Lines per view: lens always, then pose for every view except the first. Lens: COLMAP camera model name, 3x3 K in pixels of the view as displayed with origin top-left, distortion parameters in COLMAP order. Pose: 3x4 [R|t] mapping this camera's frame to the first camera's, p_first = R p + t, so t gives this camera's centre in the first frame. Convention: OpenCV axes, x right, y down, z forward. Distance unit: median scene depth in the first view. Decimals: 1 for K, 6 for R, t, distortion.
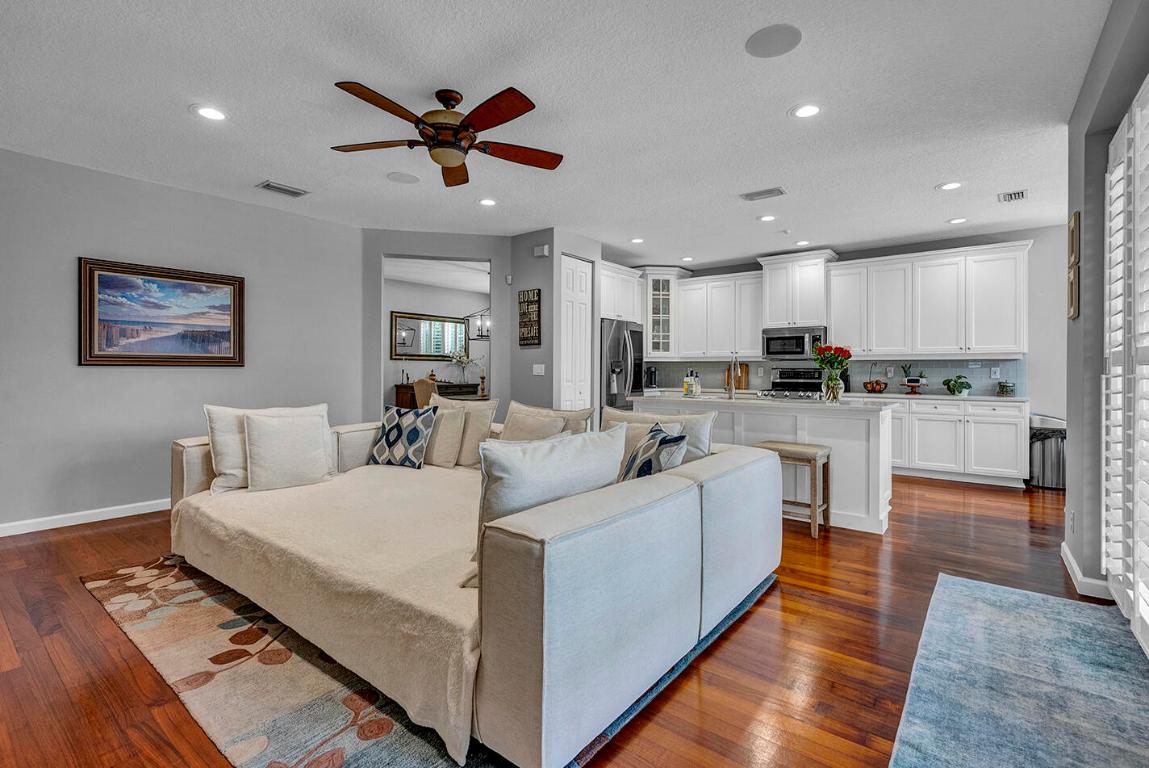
lens RADIAL K [[529.8, 0, 576.1], [0, 529.8, 366.1], [0, 0, 1]] dist [-0.003995, 0.000127]
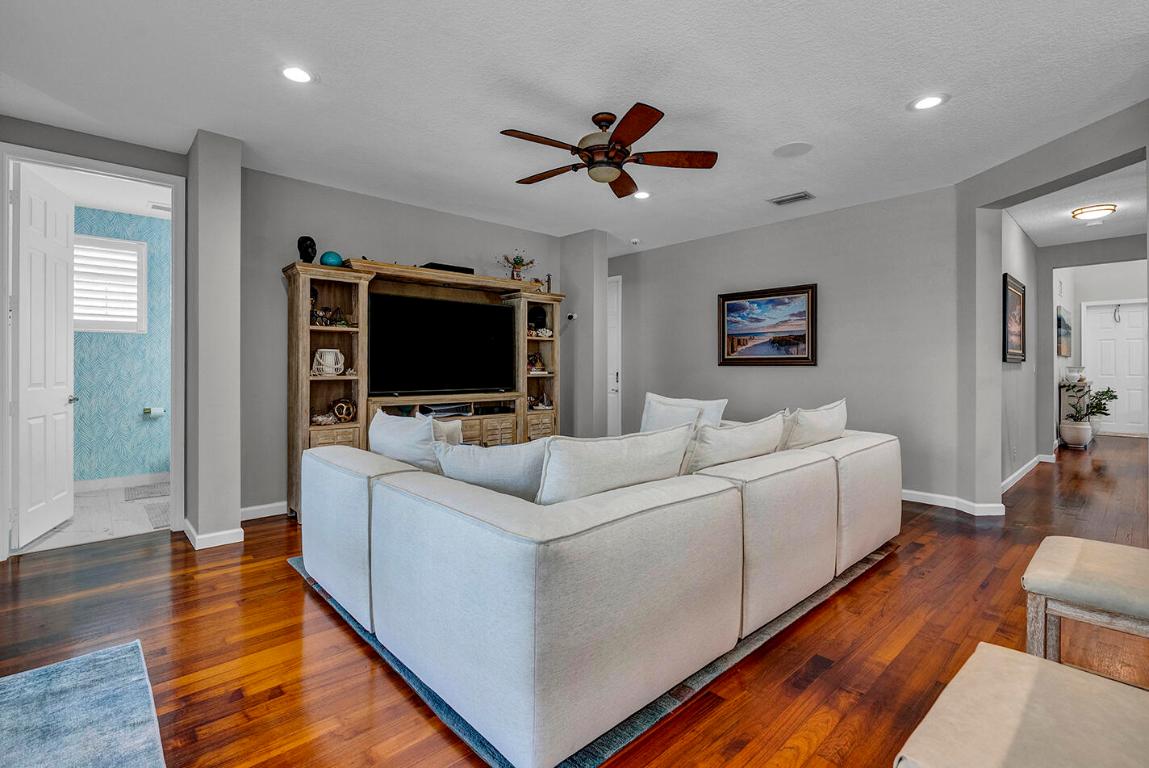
lens RADIAL K [[529.8, 0, 576.1], [0, 529.8, 366.1], [0, 0, 1]] dist [-0.003995, 0.000127]
pose [[-0.165173, -0.005086, -0.986251, 0.425865], [0.004467, 0.999973, -0.005905, 0.004835], [0.986254, -0.005381, -0.165146, 0.565486]]
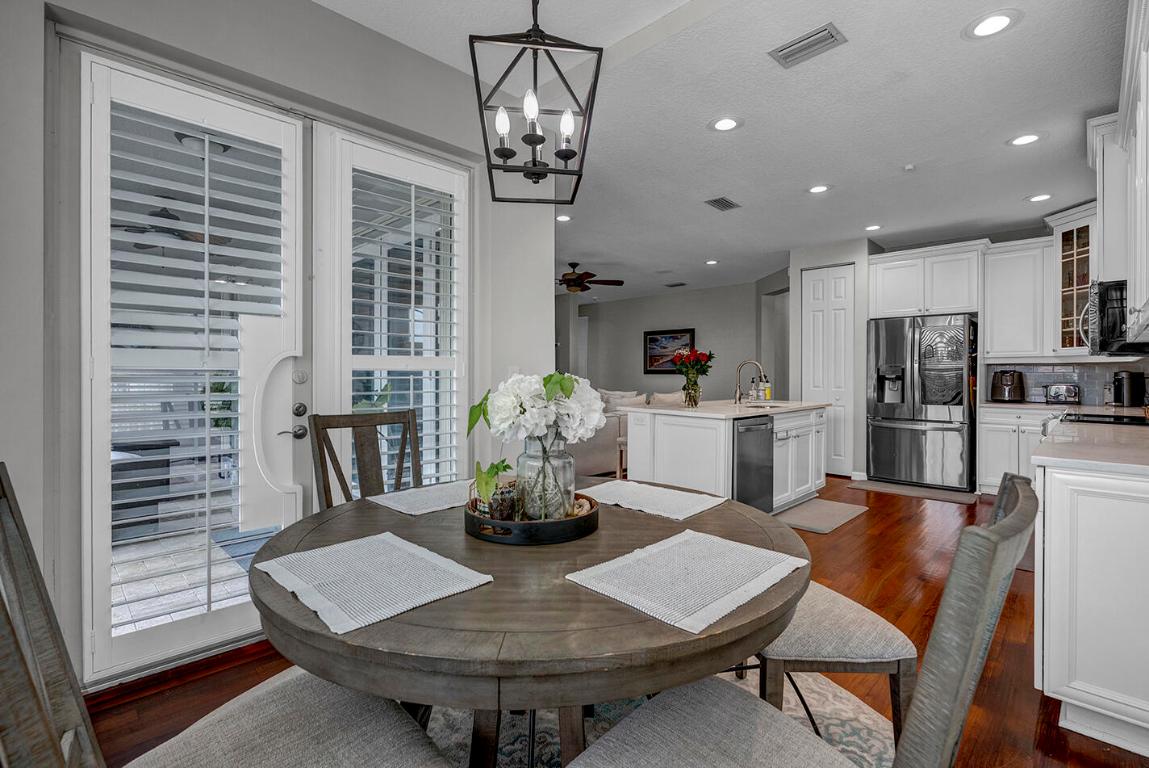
lens RADIAL K [[521.3, 0, 576.8], [0, 521.3, 375.0], [0, 0, 1]] dist [-0.005025, 0.000001]
pose [[-0.120487, -0.001178, -0.992714, 1.079974], [0.004865, 0.999987, -0.001777, 0.004554], [0.992703, -0.005043, -0.120480, 0.655024]]
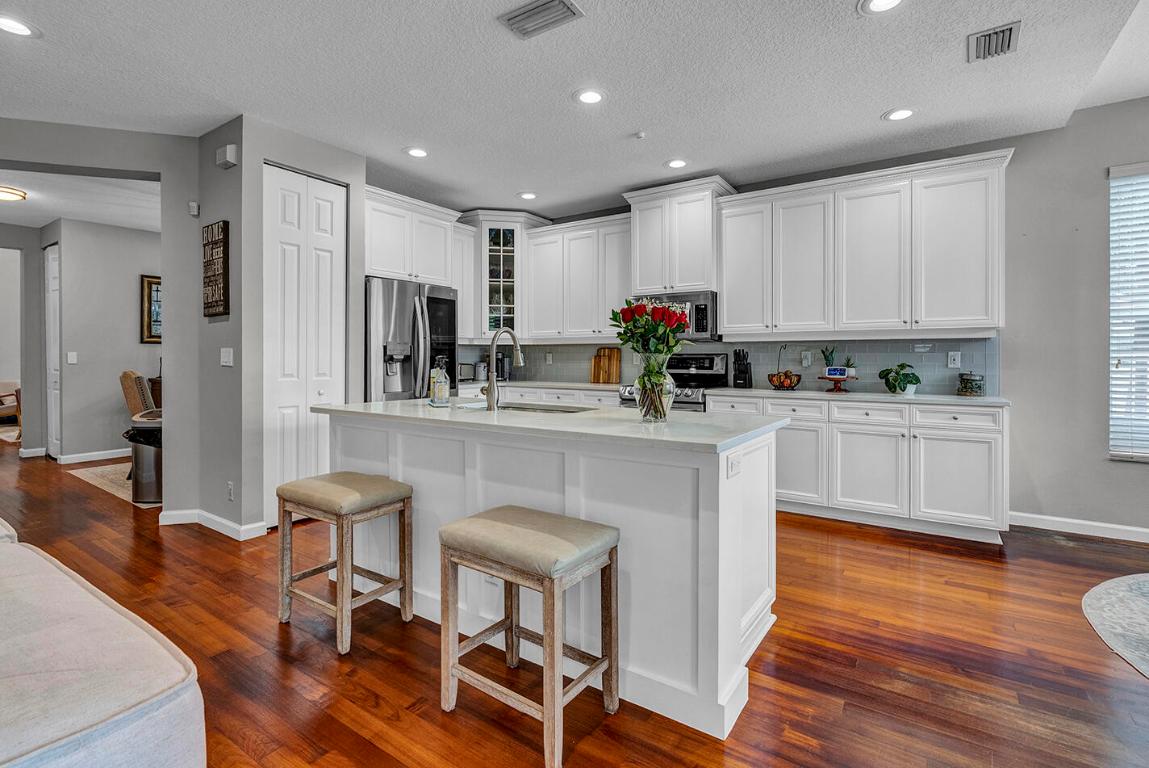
lens RADIAL K [[531.1, 0, 577.8], [0, 531.1, 356.5], [0, 0, 1]] dist [-0.005773, -0.000558]
pose [[0.997372, -0.002959, 0.072385, 0.275452], [0.002623, 0.999985, 0.004742, 0.004708], [-0.072398, -0.004539, 0.997366, 0.373406]]
